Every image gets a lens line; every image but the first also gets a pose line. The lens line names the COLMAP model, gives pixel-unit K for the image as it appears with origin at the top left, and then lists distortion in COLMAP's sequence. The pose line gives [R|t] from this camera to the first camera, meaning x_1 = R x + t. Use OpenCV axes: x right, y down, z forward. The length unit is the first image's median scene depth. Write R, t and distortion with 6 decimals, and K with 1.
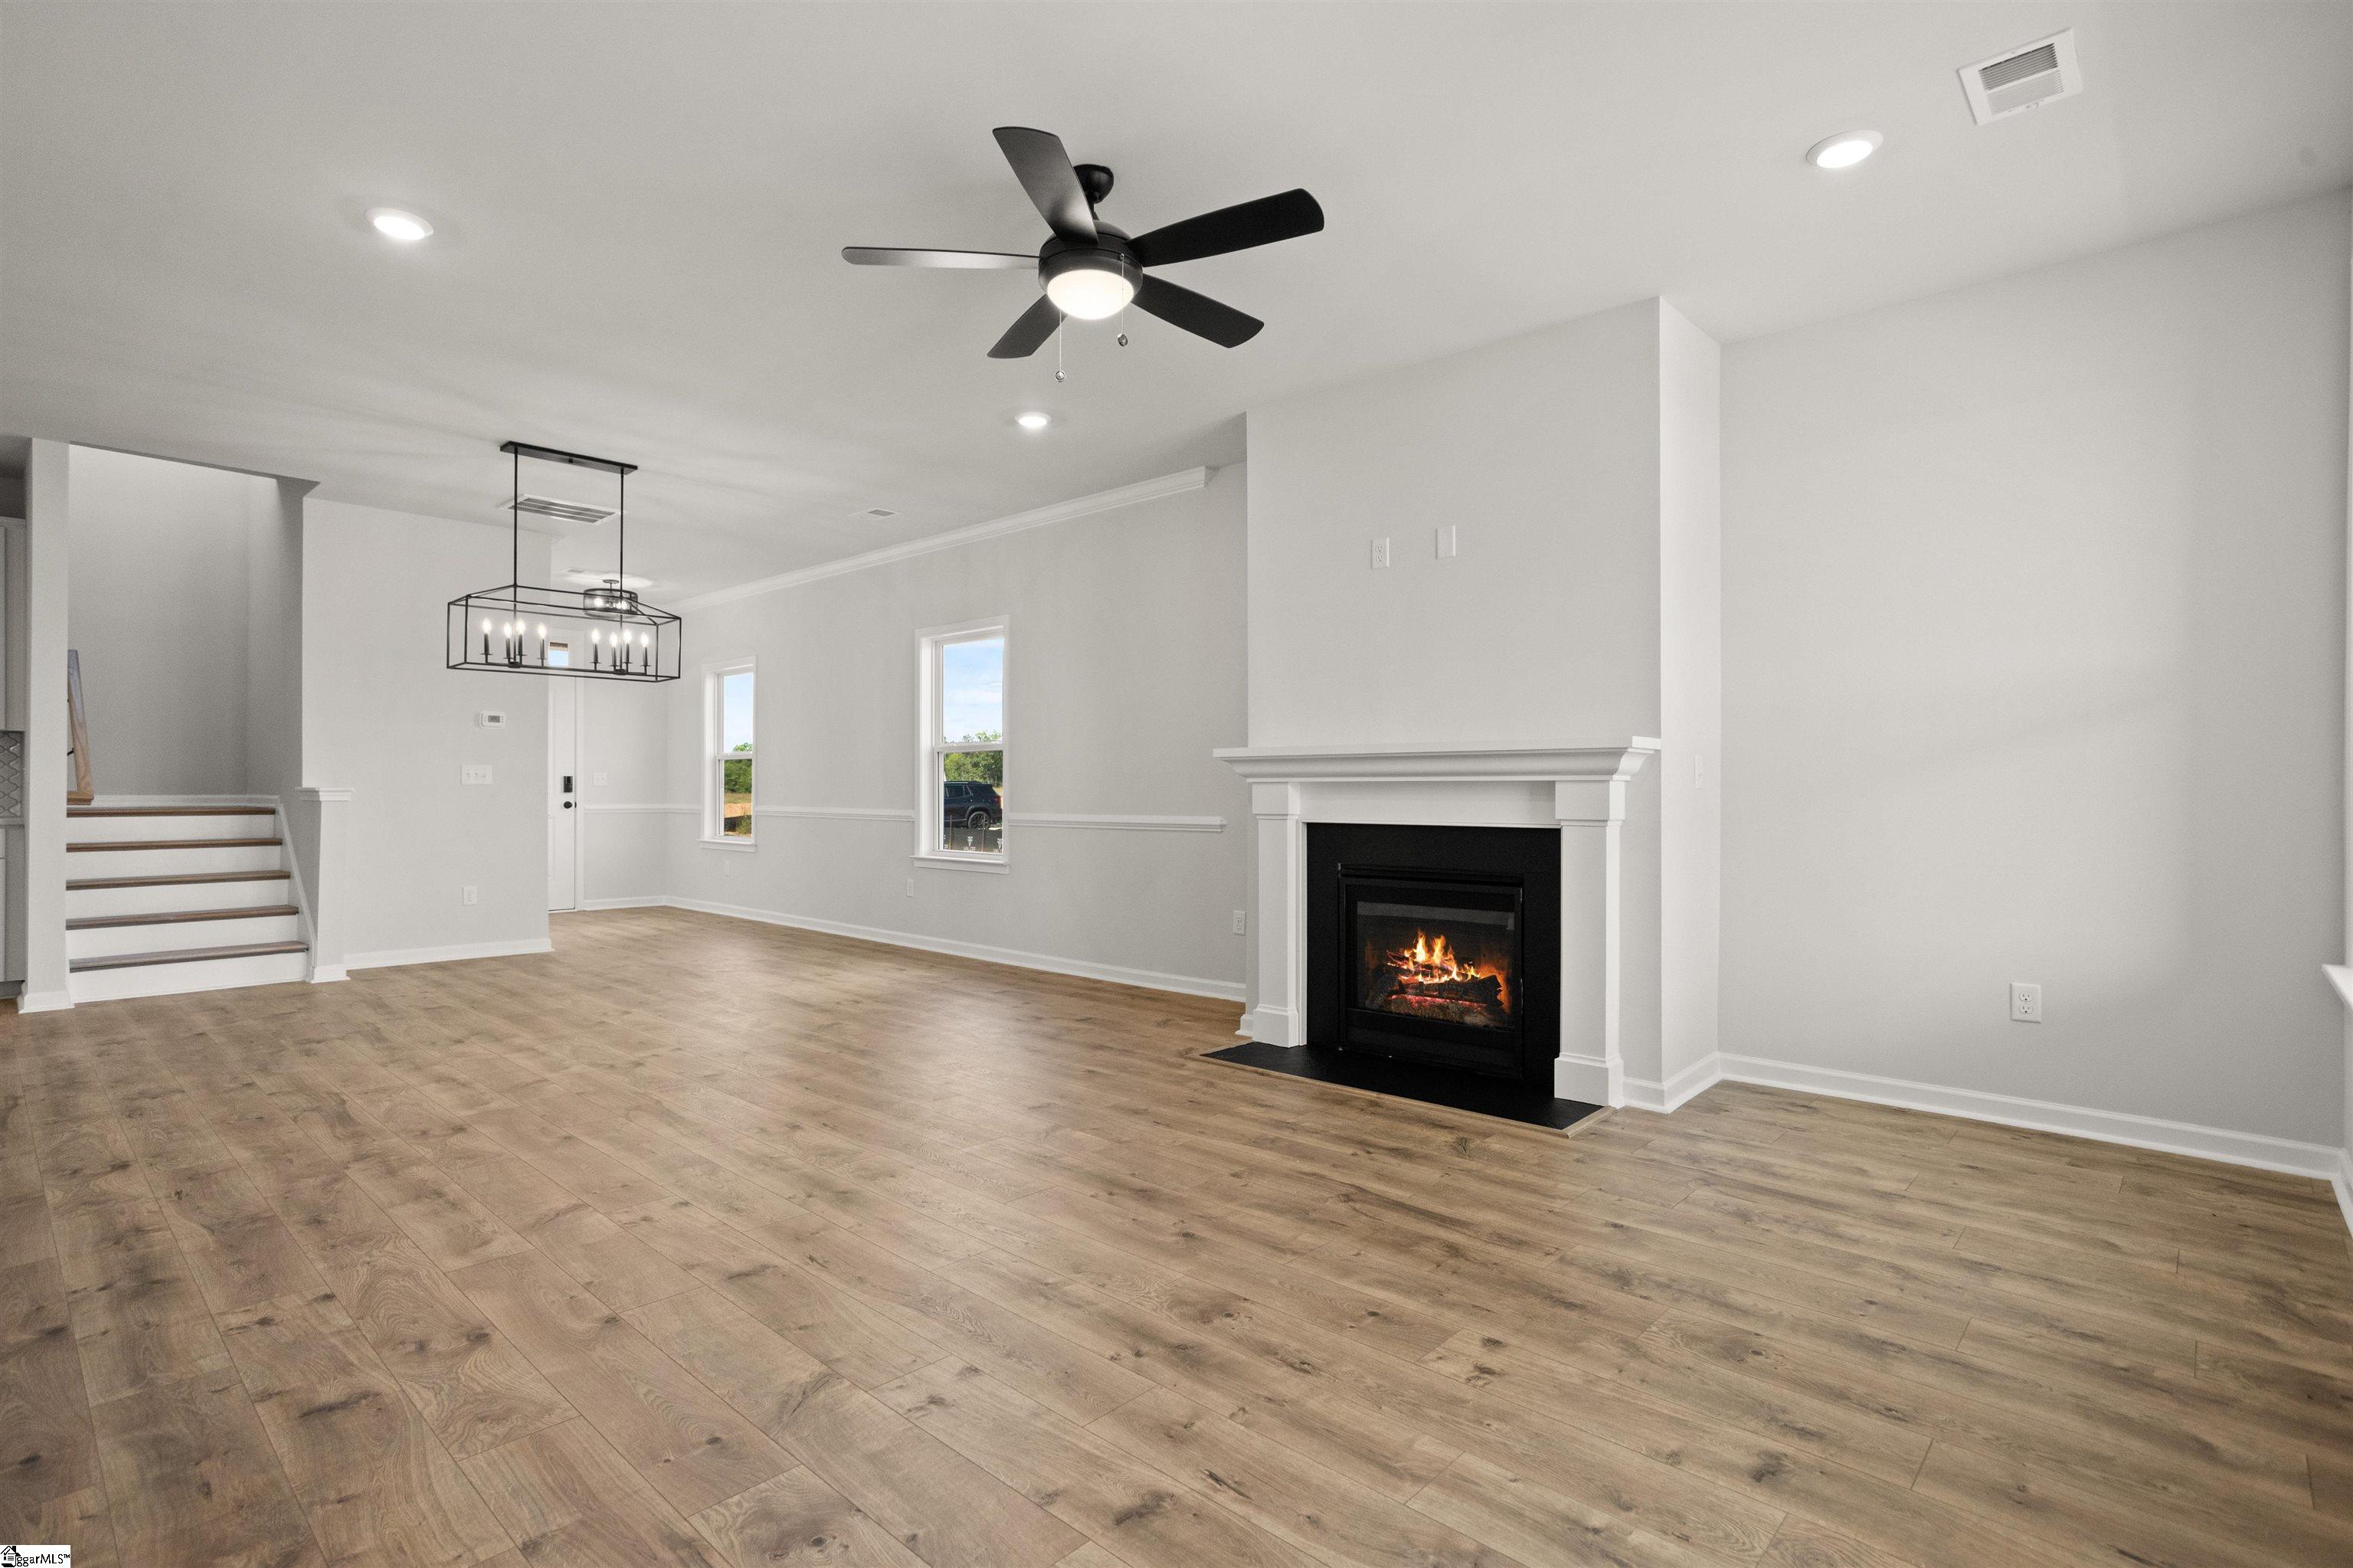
lens RADIAL K [[1124.4, 0, 1176.5], [0, 1124.4, 784.0], [0, 0, 1]] dist [-0.033407, 0.027065]
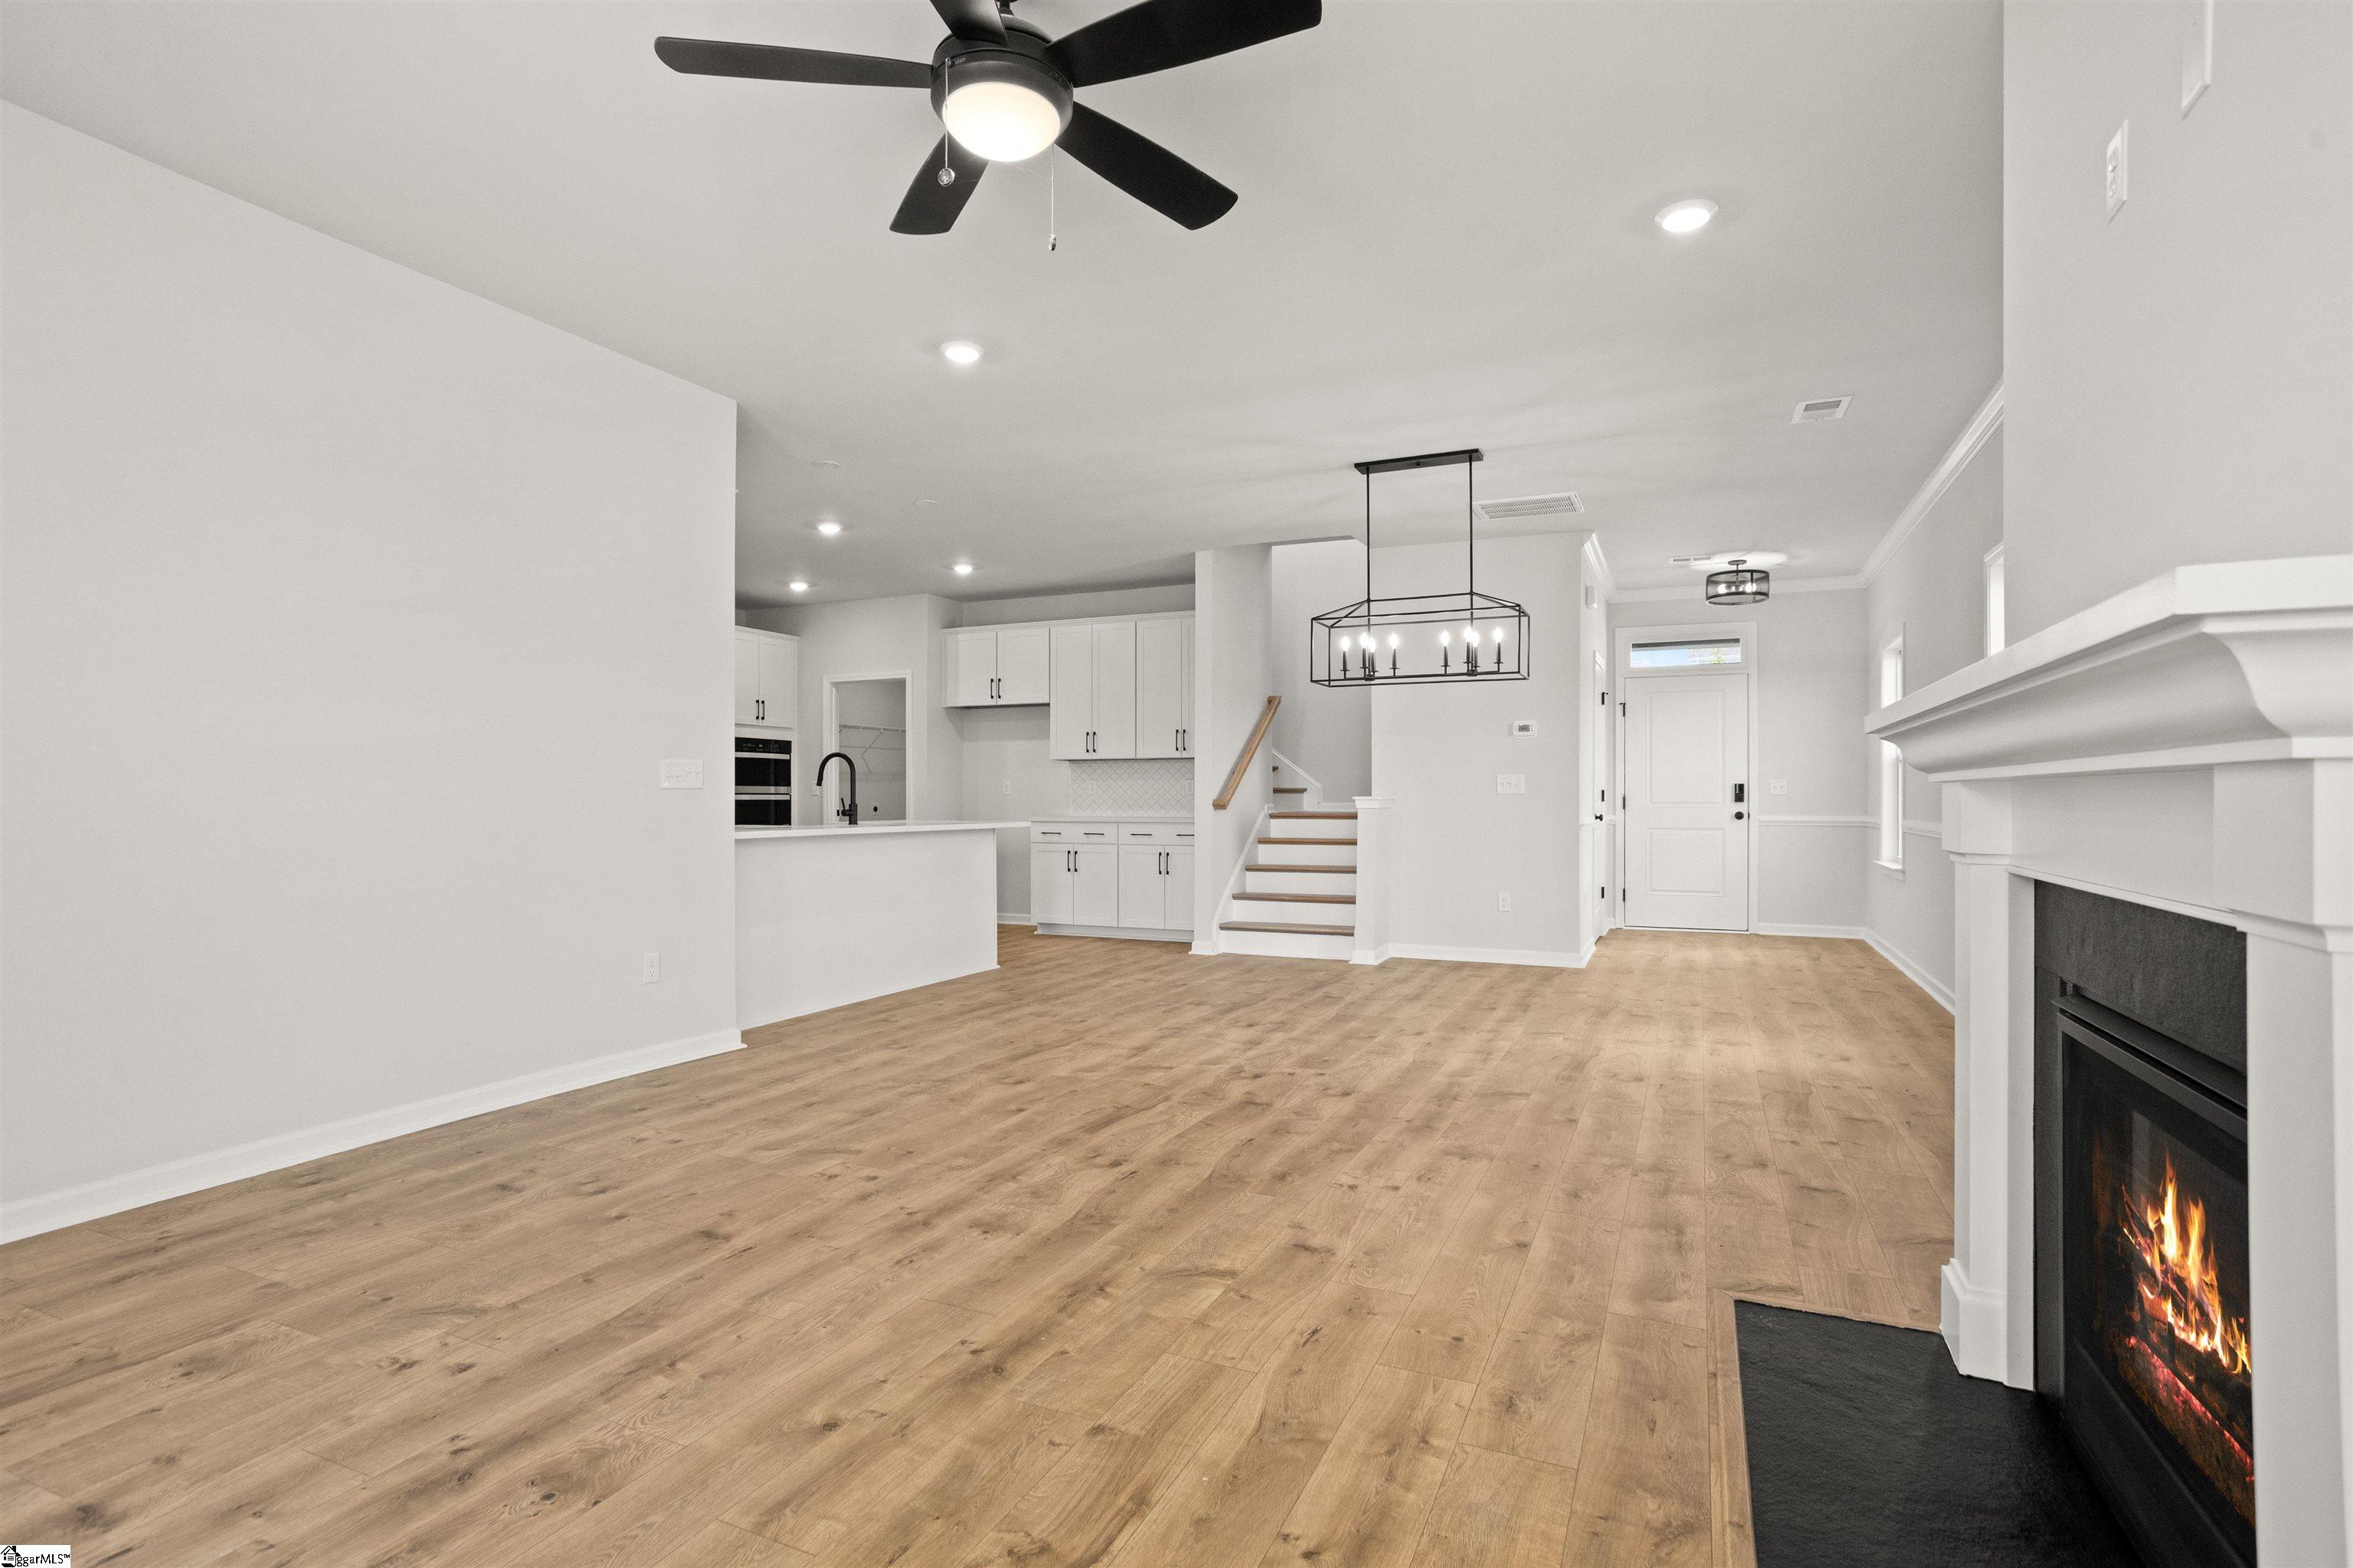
lens RADIAL K [[1174.5, 0, 1165.4], [0, 1174.5, 803.0], [0, 0, 1]] dist [-0.047583, 0.033391]
pose [[0.310989, 0.003352, -0.950408, 0.632507], [0.004011, 0.999980, 0.004840, 0.005896], [0.950405, -0.005317, 0.310969, 0.802659]]
